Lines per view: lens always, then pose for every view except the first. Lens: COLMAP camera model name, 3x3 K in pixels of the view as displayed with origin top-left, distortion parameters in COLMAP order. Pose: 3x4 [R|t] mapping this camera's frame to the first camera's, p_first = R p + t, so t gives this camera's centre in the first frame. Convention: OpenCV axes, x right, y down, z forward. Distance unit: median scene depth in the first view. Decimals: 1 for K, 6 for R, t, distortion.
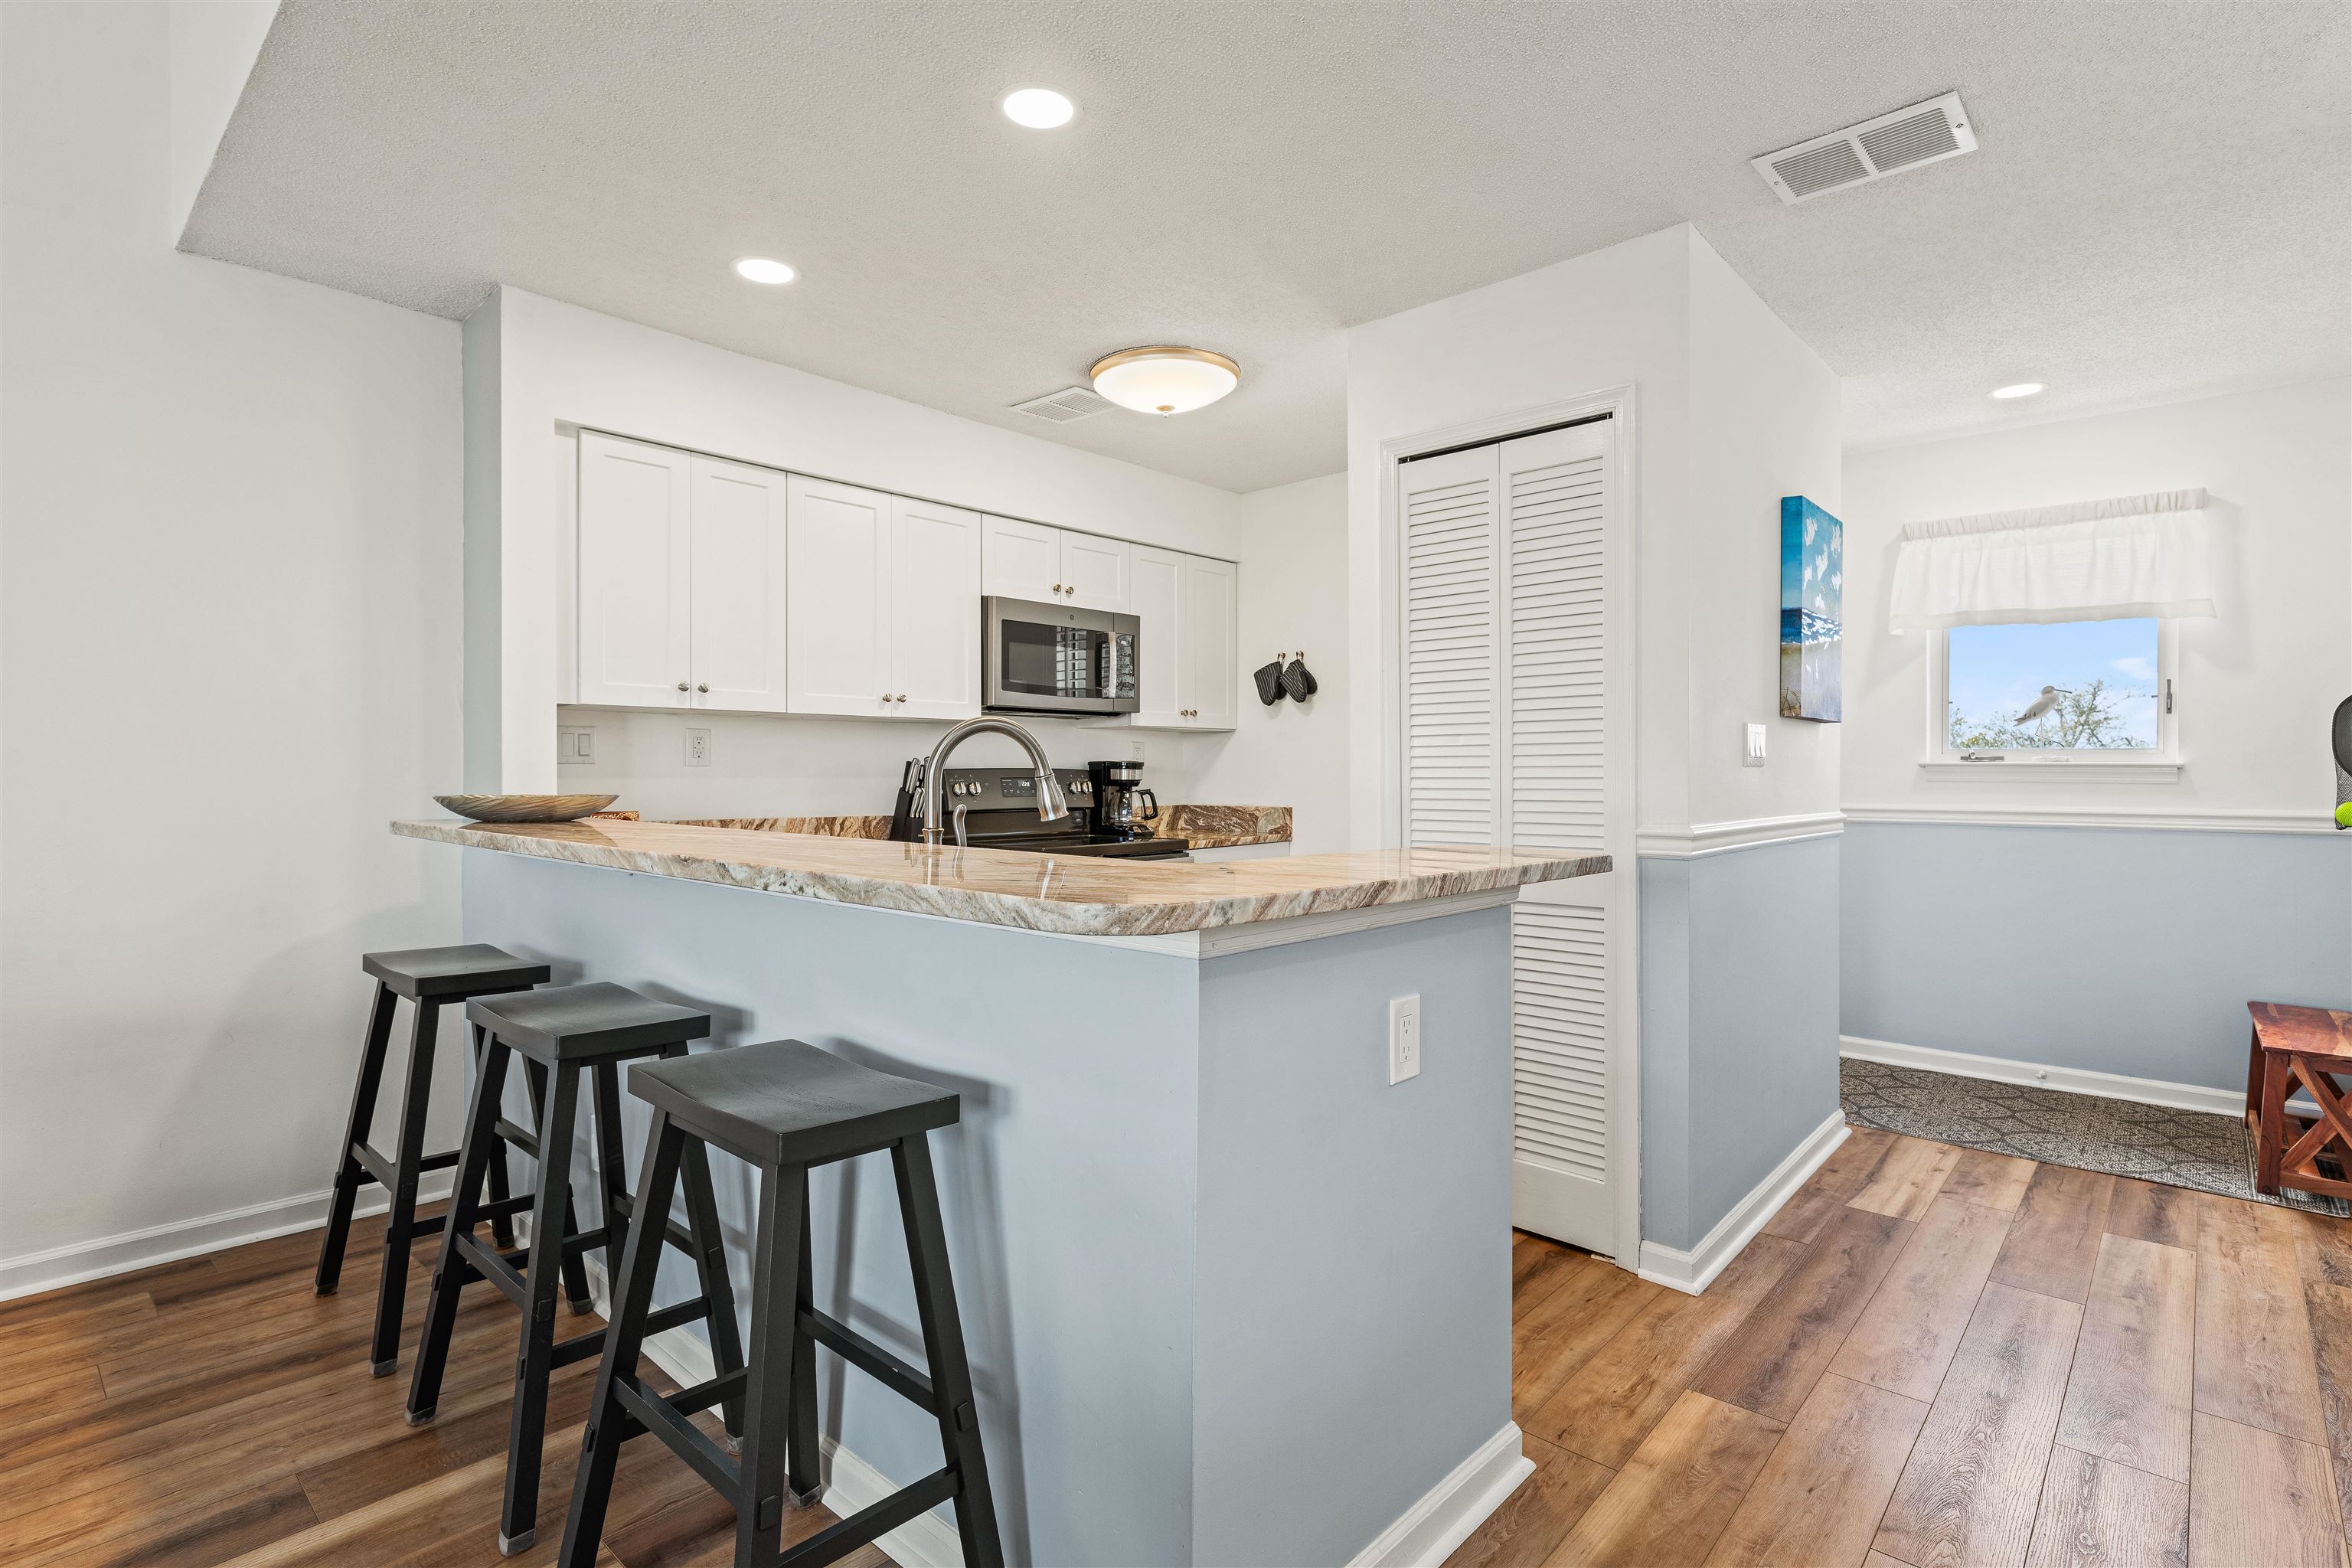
lens RADIAL K [[1135.8, 0, 1198.7], [0, 1135.8, 774.7], [0, 0, 1]] dist [-0.002098, -0.000444]
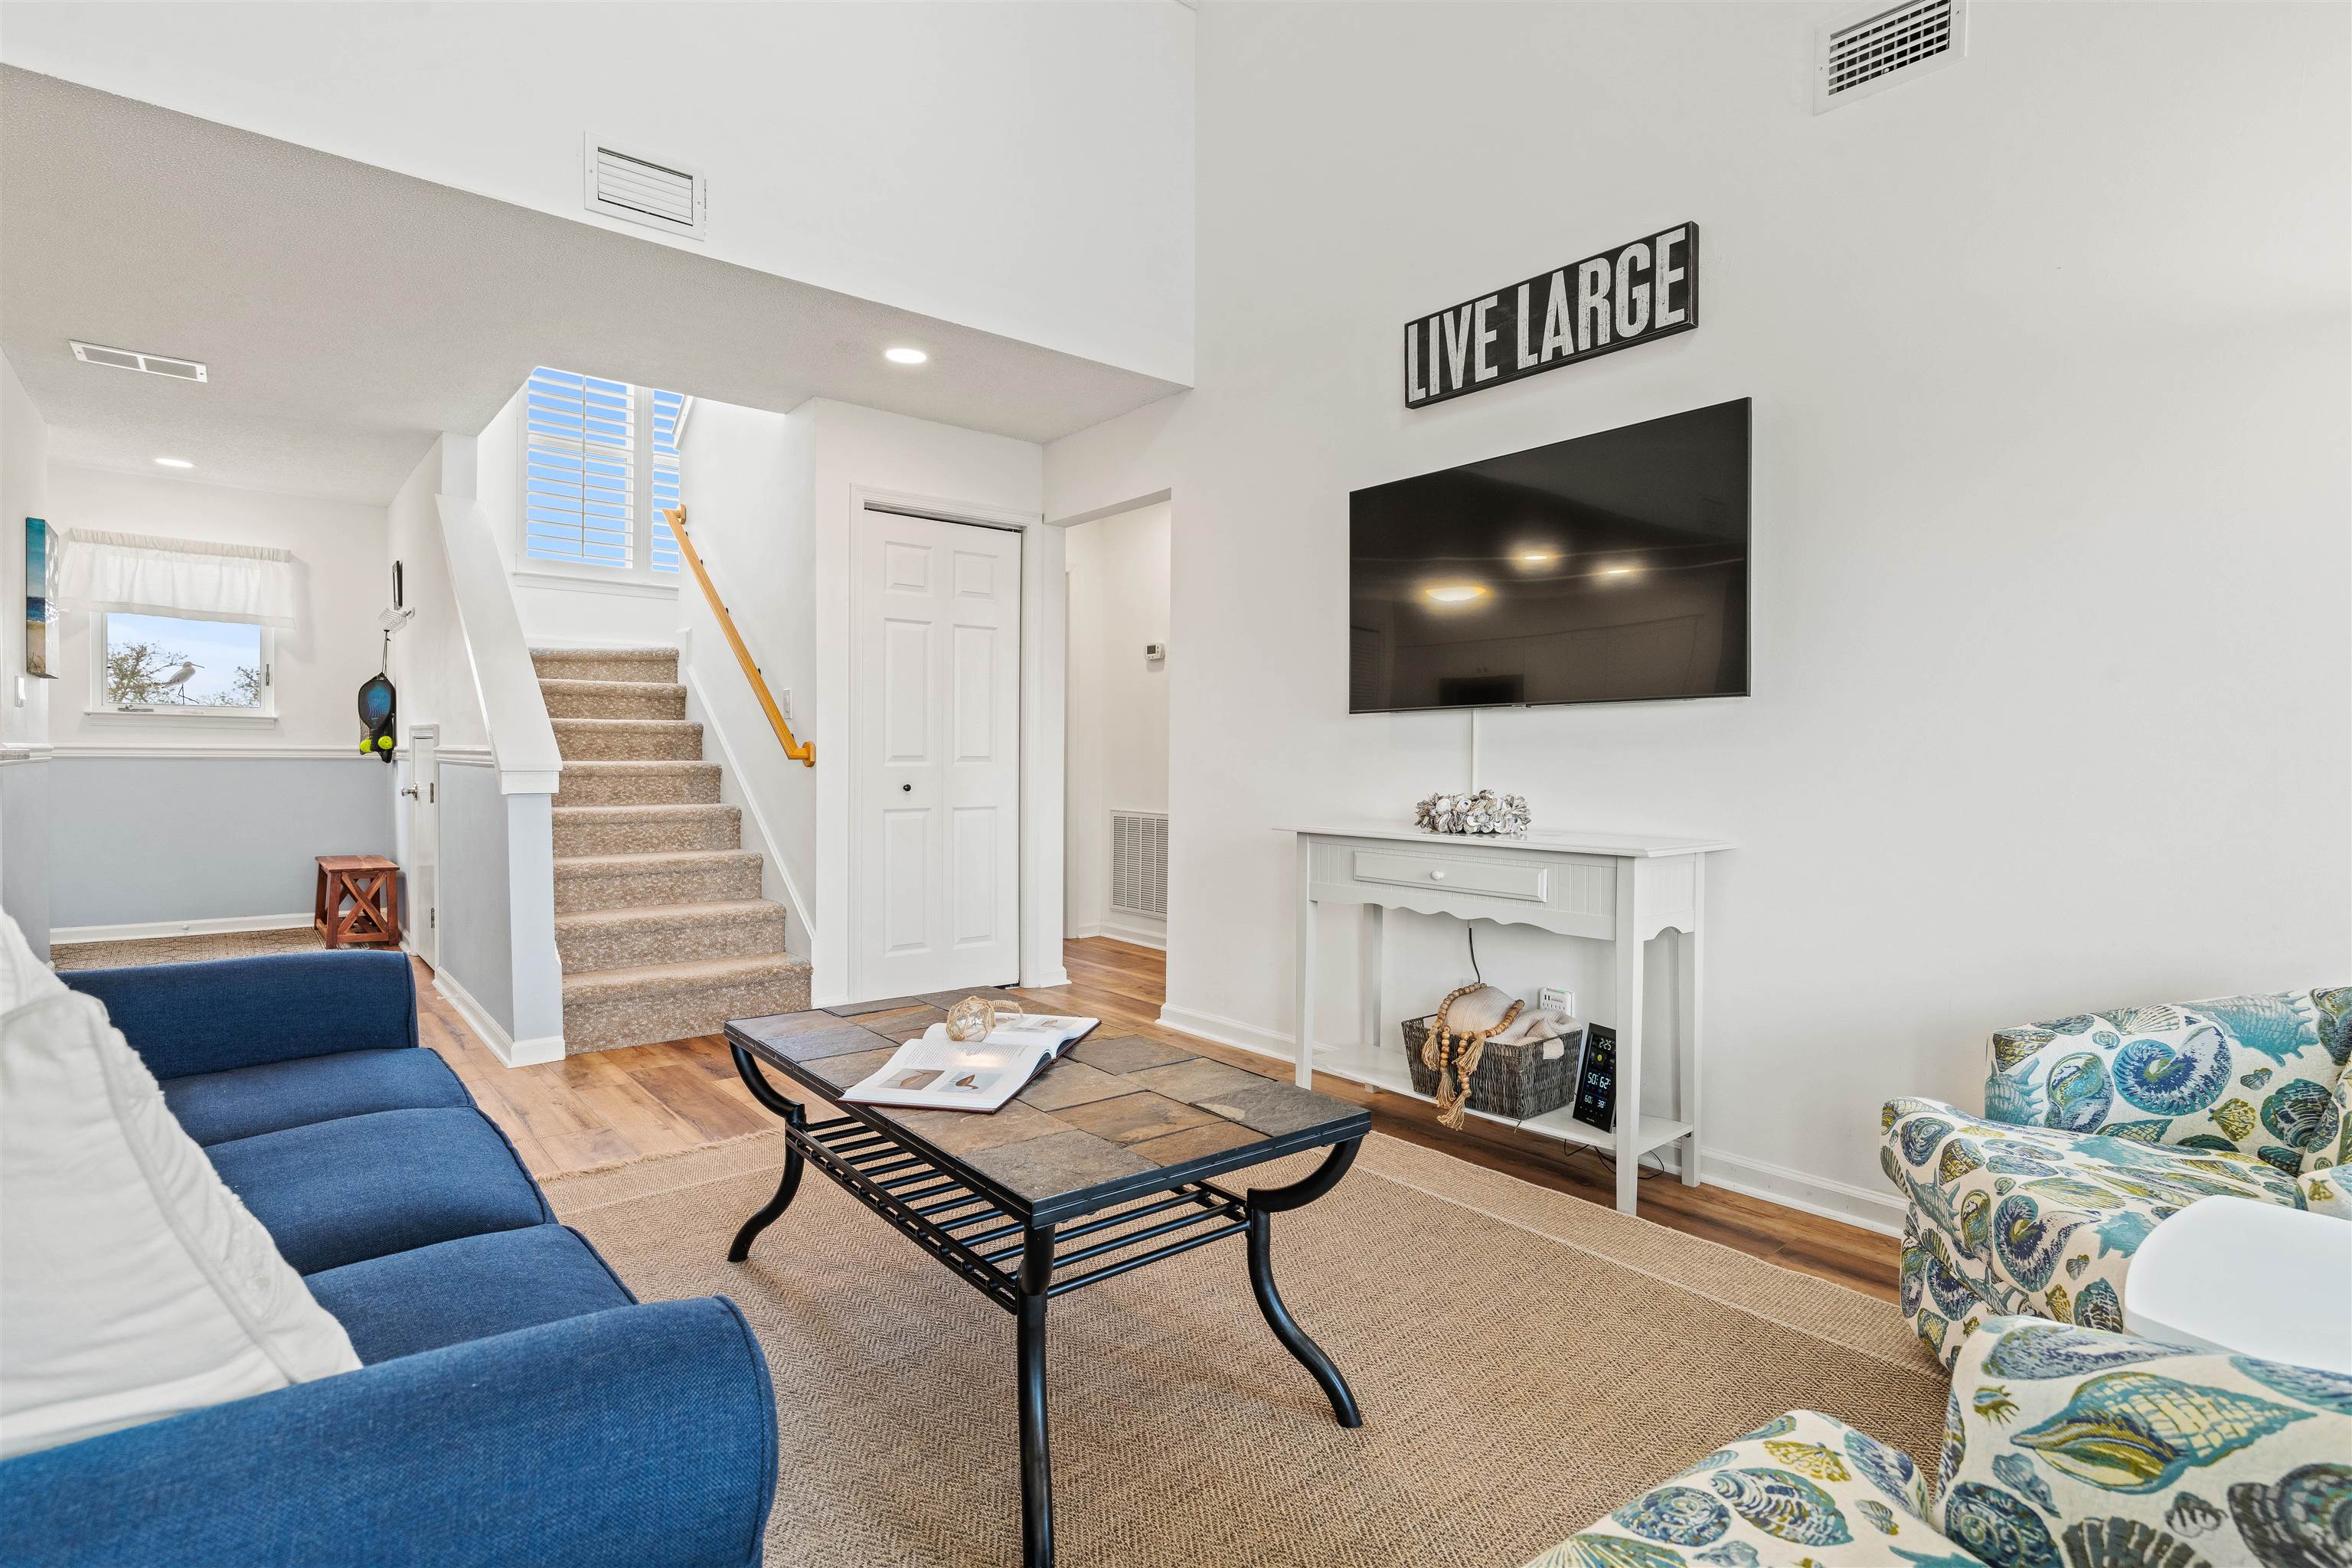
lens RADIAL K [[1139.9, 0, 1171.0], [0, 1139.9, 771.5], [0, 0, 1]] dist [-0.000213, 0.000159]
pose [[0.146761, -0.015441, 0.989051, -0.540238], [-0.009925, 0.999805, 0.017082, 0.026526], [-0.989122, -0.012323, 0.146579, -0.489218]]
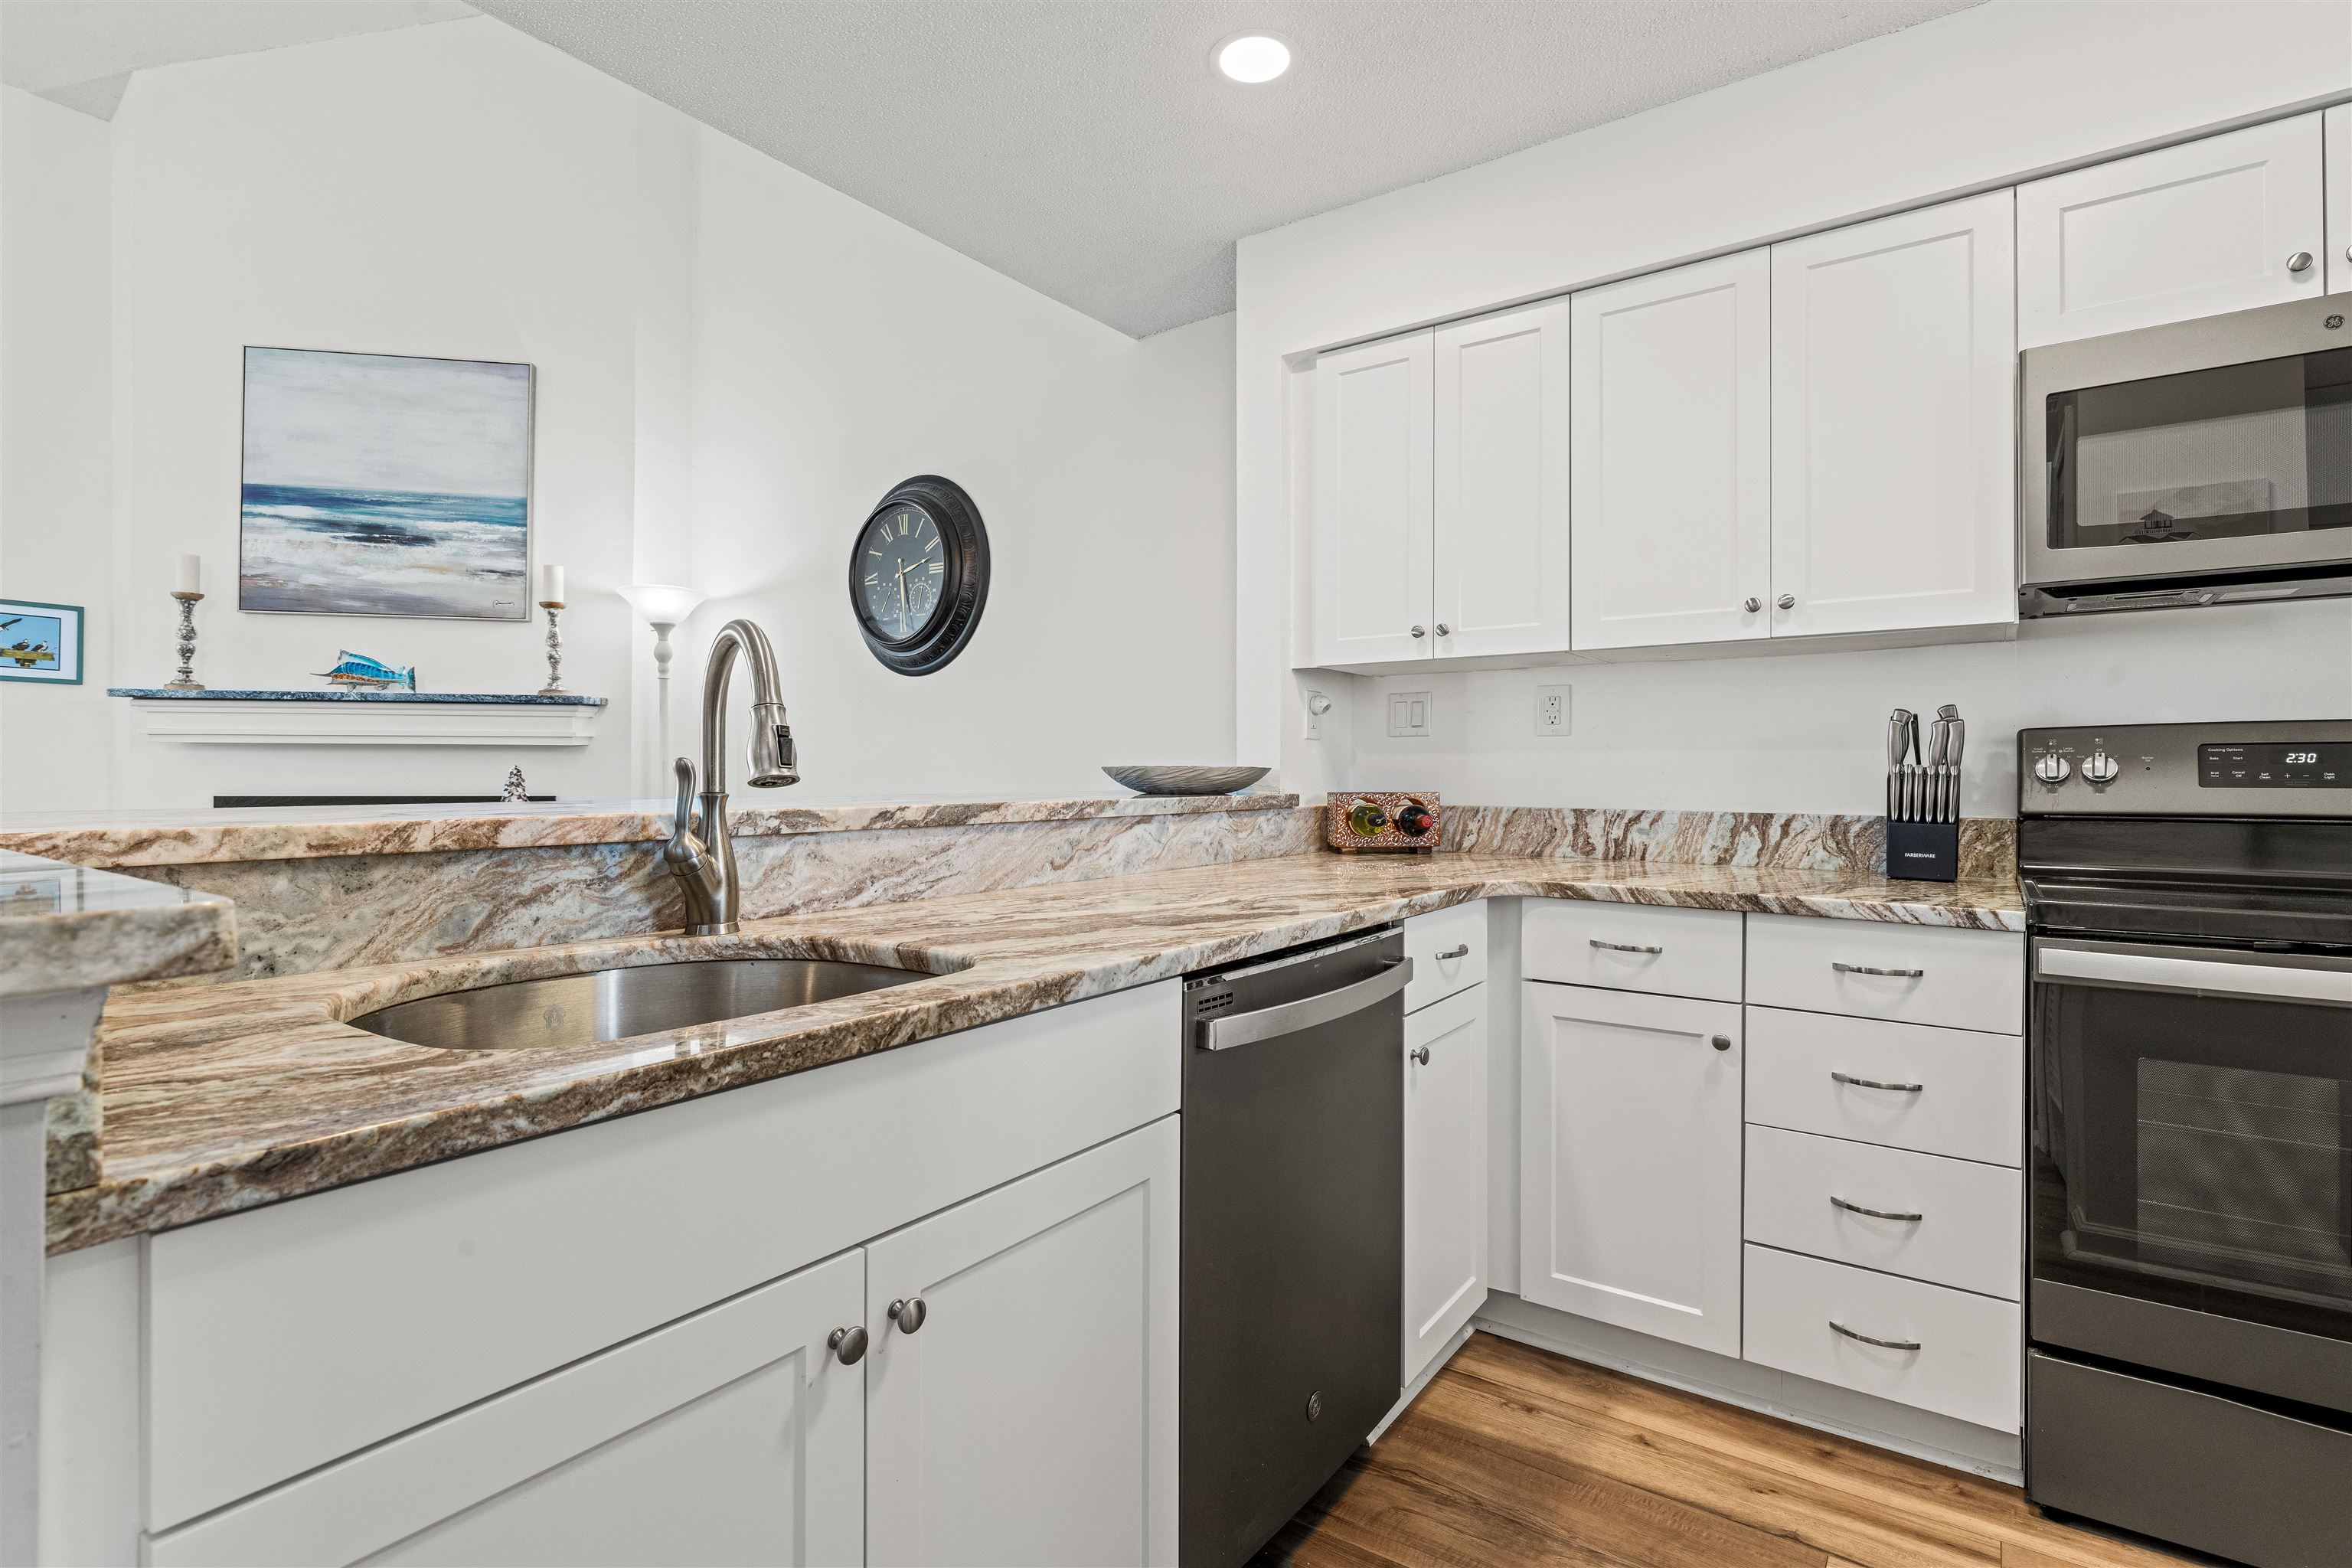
lens RADIAL K [[1135.8, 0, 1198.7], [0, 1135.8, 774.7], [0, 0, 1]] dist [-0.002098, -0.000444]
pose [[0.114440, -0.002697, -0.993426, 0.249770], [-0.001881, 0.999994, -0.002932, 0.019131], [0.993428, 0.002204, 0.114434, 0.631285]]
